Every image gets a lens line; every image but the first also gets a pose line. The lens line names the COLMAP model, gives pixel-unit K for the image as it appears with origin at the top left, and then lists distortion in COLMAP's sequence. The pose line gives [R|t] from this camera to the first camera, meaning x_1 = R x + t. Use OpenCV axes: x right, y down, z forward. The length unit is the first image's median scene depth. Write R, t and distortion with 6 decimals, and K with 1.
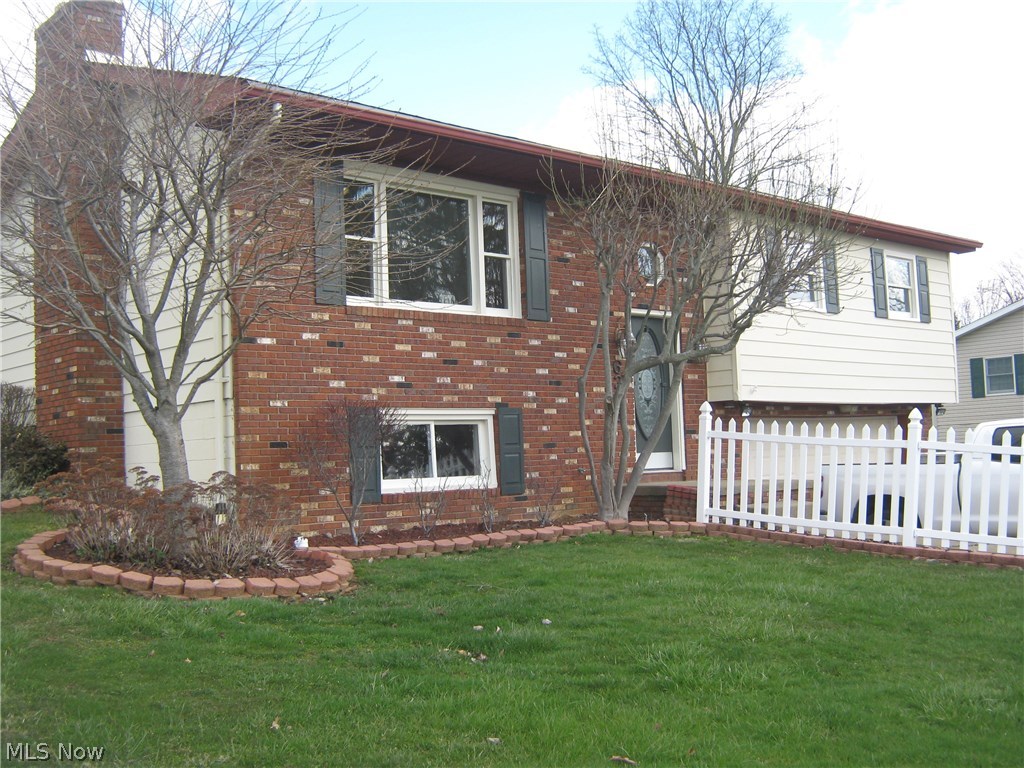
lens RADIAL K [[1173.4, 0, 520.0], [0, 1173.4, 377.3], [0, 0, 1]] dist [-0.088428, 0.000000]
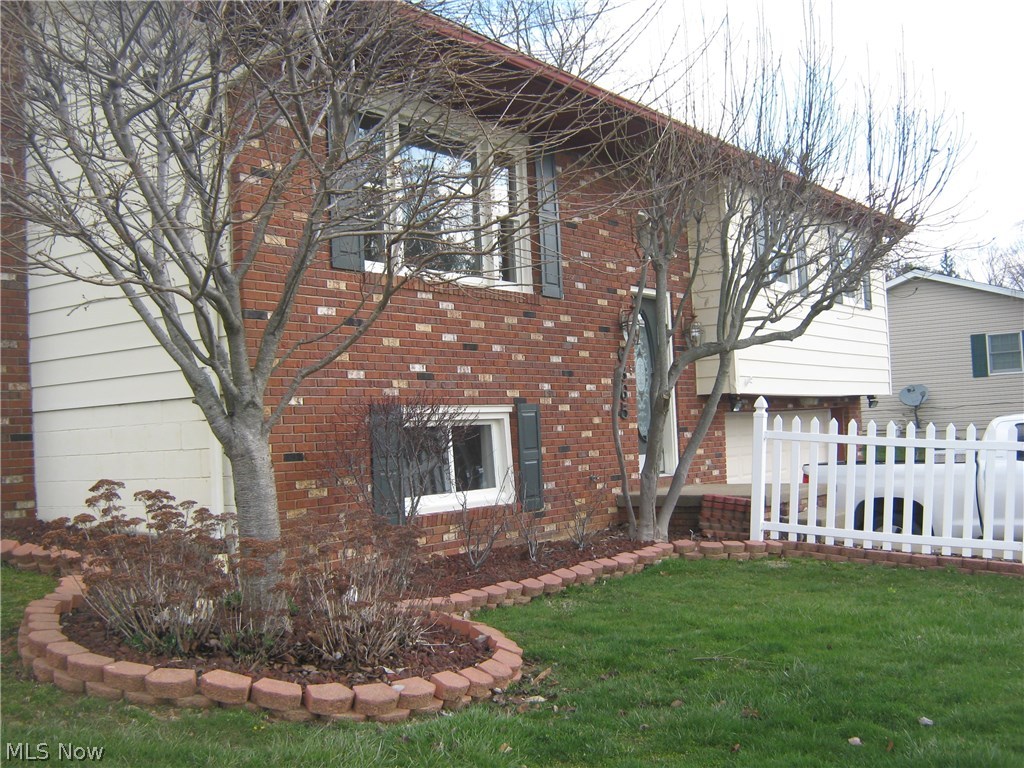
lens RADIAL K [[1173.4, 0, 516.4], [0, 1173.4, 385.7], [0, 0, 1]] dist [-0.088428, 0.000000]
pose [[0.974389, 0.001634, 0.224863, -0.202899], [-0.005937, 0.999812, 0.018461, -0.001646], [-0.224790, -0.019324, 0.974216, 0.213145]]
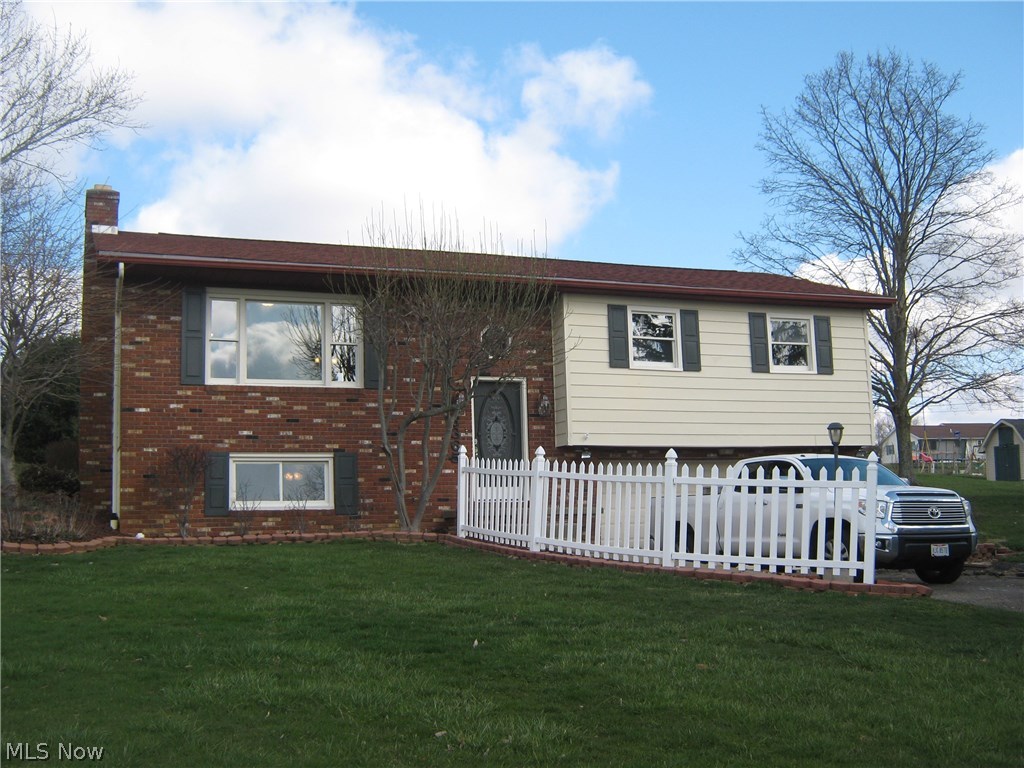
lens RADIAL K [[1173.4, 0, 505.7], [0, 1173.4, 385.9], [0, 0, 1]] dist [-0.088428, 0.000000]
pose [[0.926566, -0.036519, -0.374355, 0.704092], [0.019220, 0.998572, -0.049842, 0.020547], [0.375640, 0.038987, 0.925945, -0.225068]]
